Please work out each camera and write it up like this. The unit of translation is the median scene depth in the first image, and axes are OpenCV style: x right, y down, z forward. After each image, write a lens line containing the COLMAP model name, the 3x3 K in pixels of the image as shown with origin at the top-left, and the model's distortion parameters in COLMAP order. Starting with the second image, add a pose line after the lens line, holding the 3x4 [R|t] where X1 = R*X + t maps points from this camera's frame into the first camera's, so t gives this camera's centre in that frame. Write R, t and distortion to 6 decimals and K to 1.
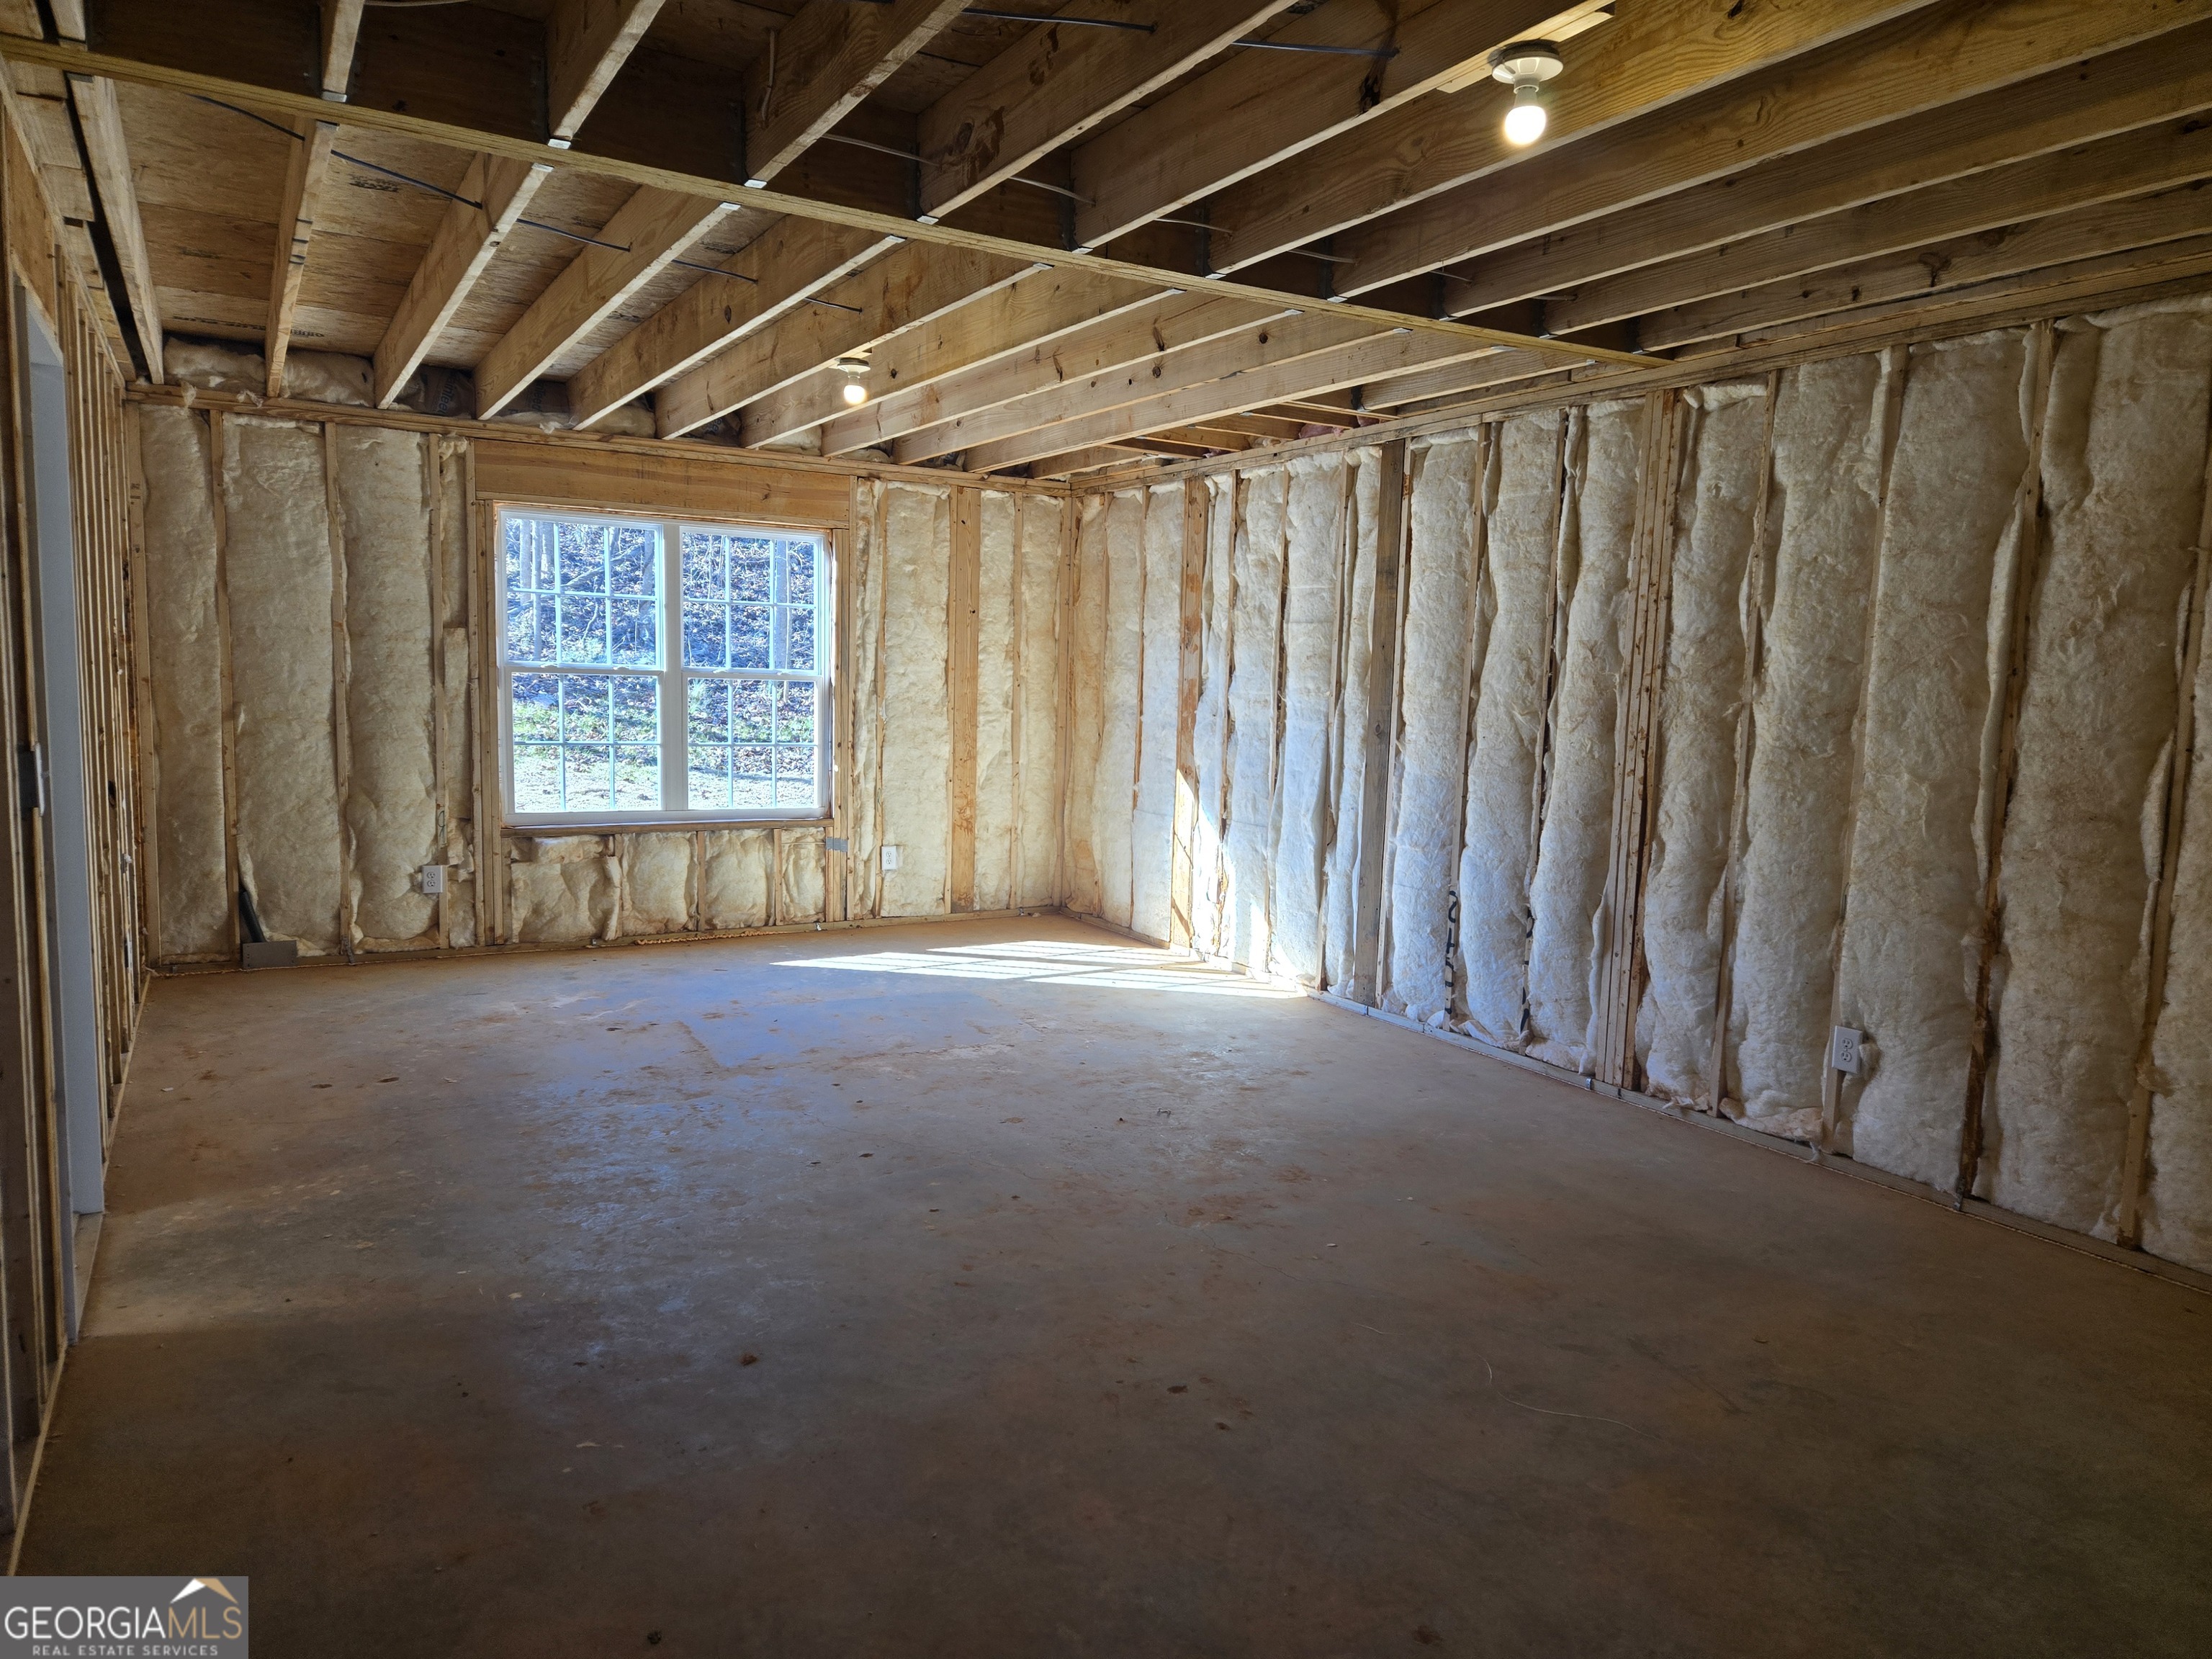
lens RADIAL K [[1472.2, 0, 1107.9], [0, 1472.2, 831.3], [0, 0, 1]] dist [0.077288, -0.066500]
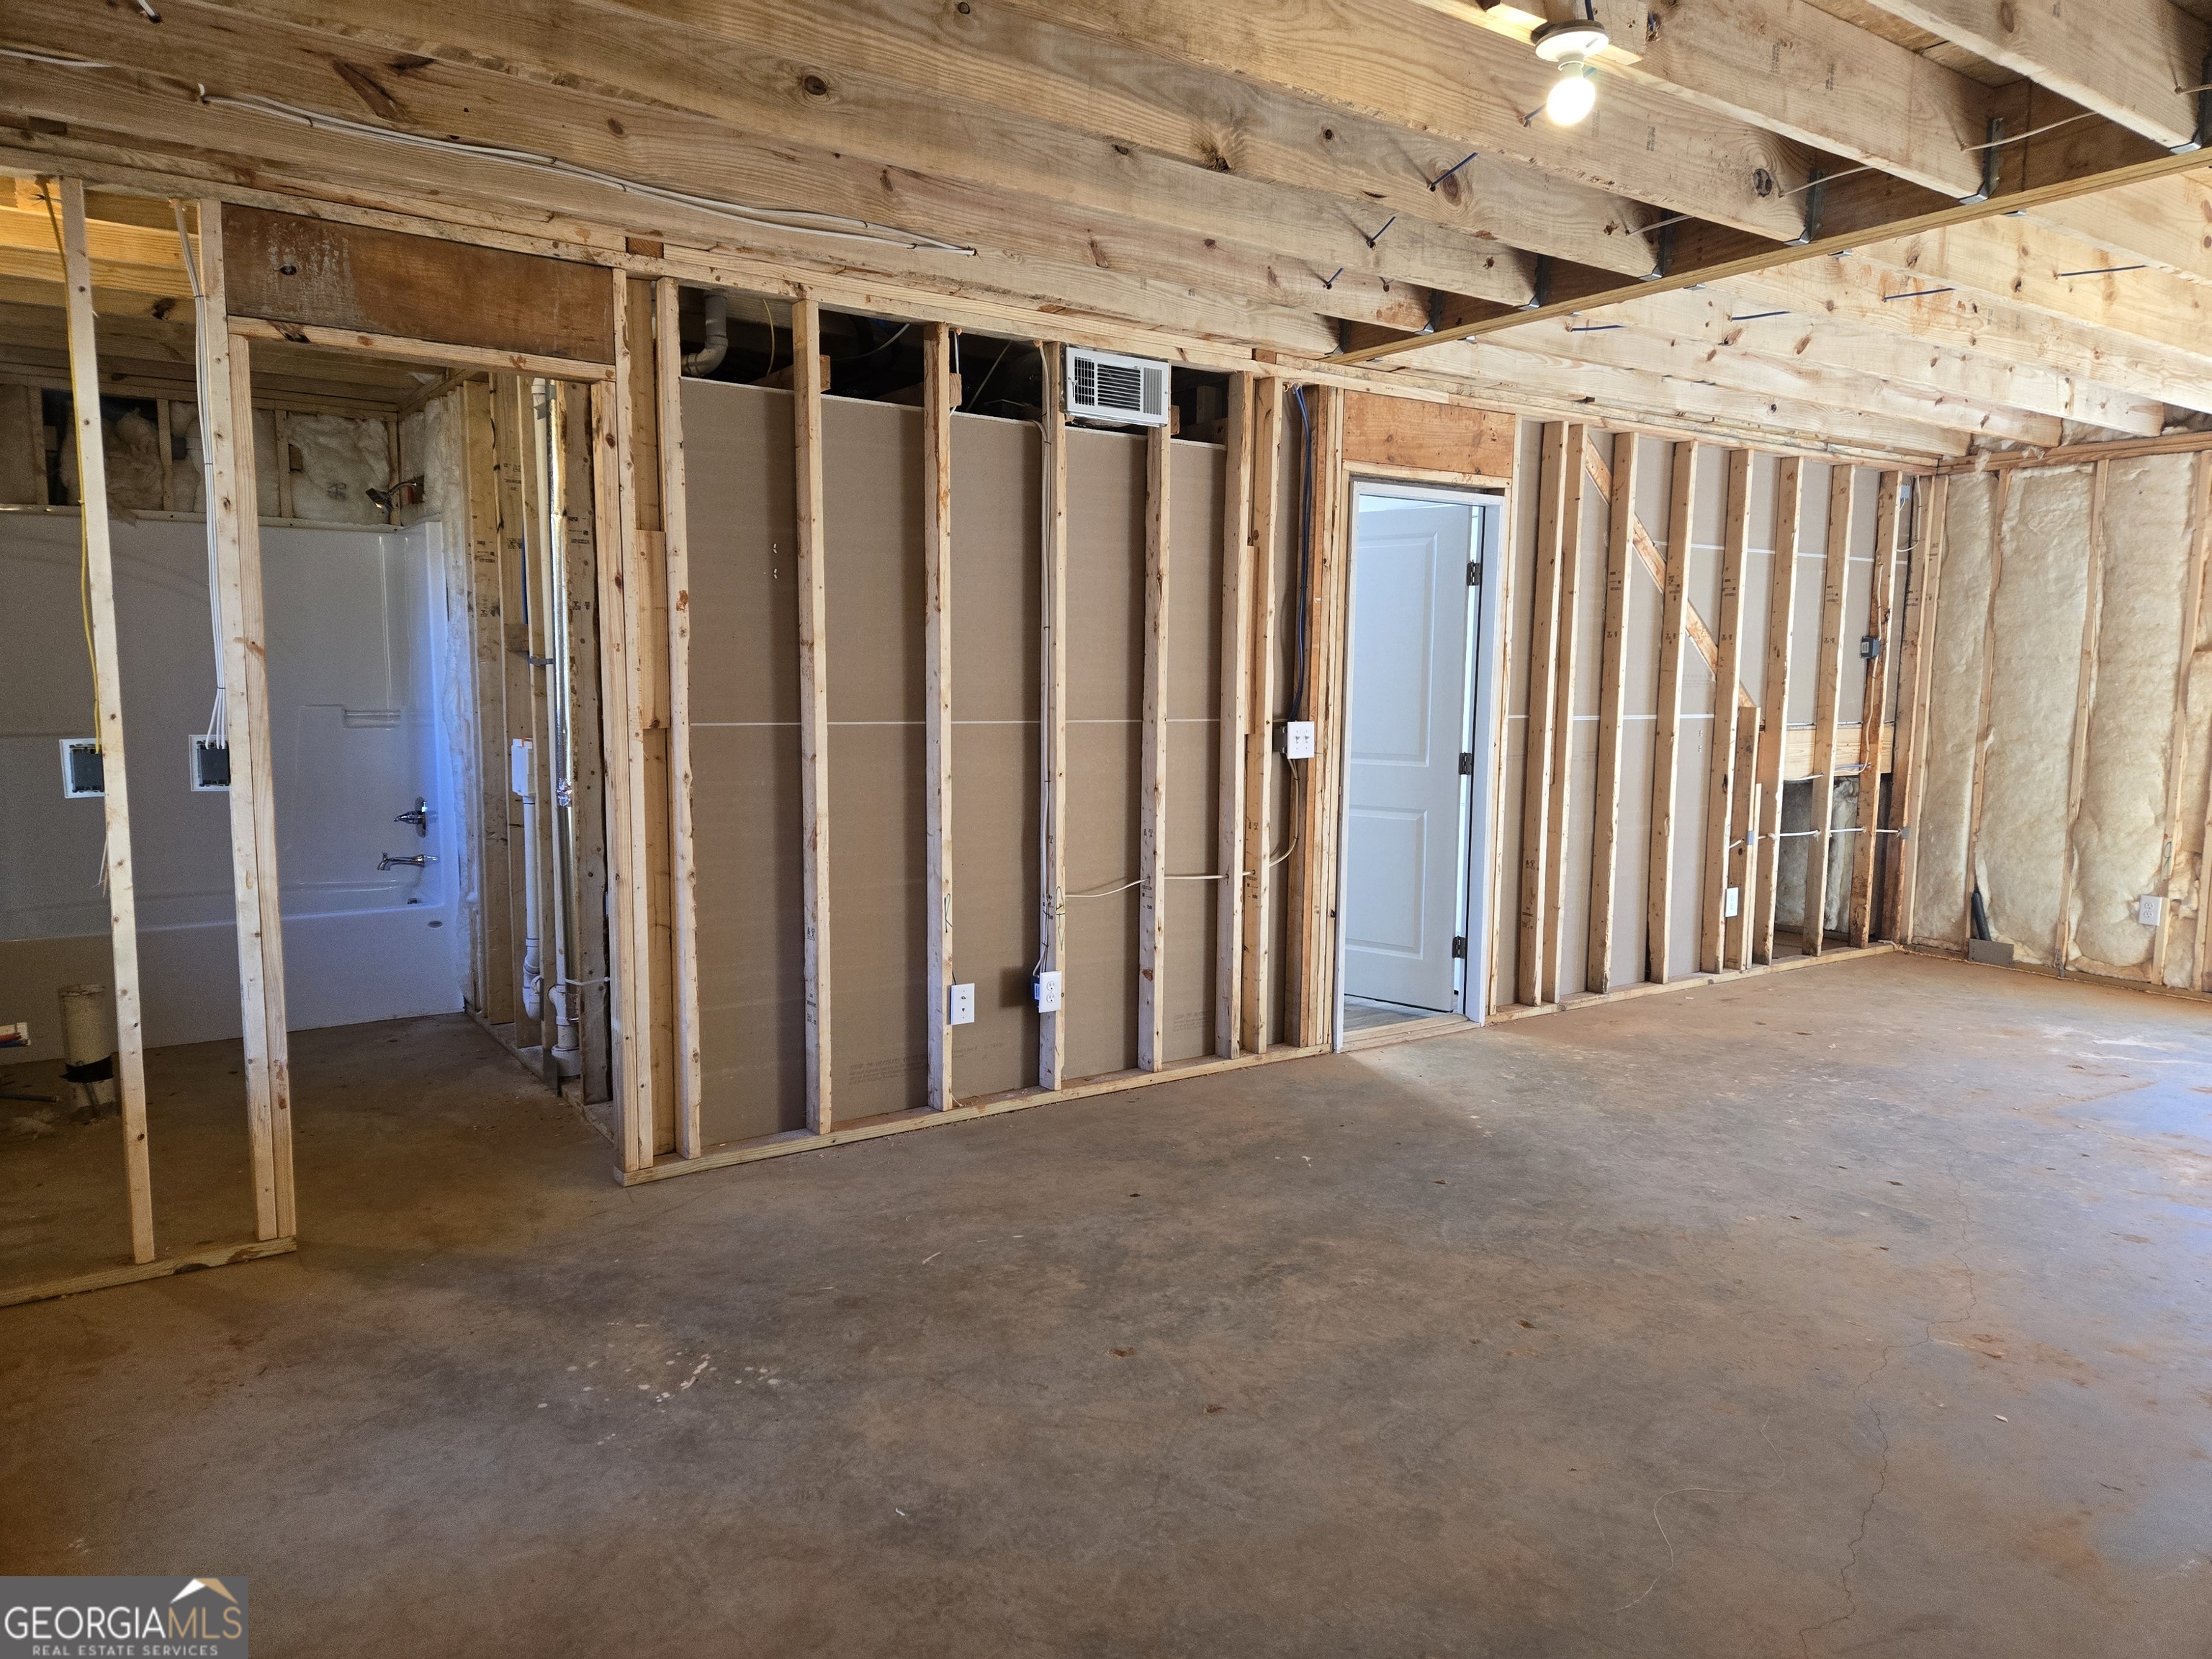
lens RADIAL K [[1472.2, 0, 1106.9], [0, 1472.2, 833.6], [0, 0, 1]] dist [0.077288, -0.066500]
pose [[0.062811, 0.083734, -0.994507, 0.503941], [-0.116906, 0.990231, 0.075991, -0.013263], [0.991155, 0.111491, 0.071987, 0.266494]]
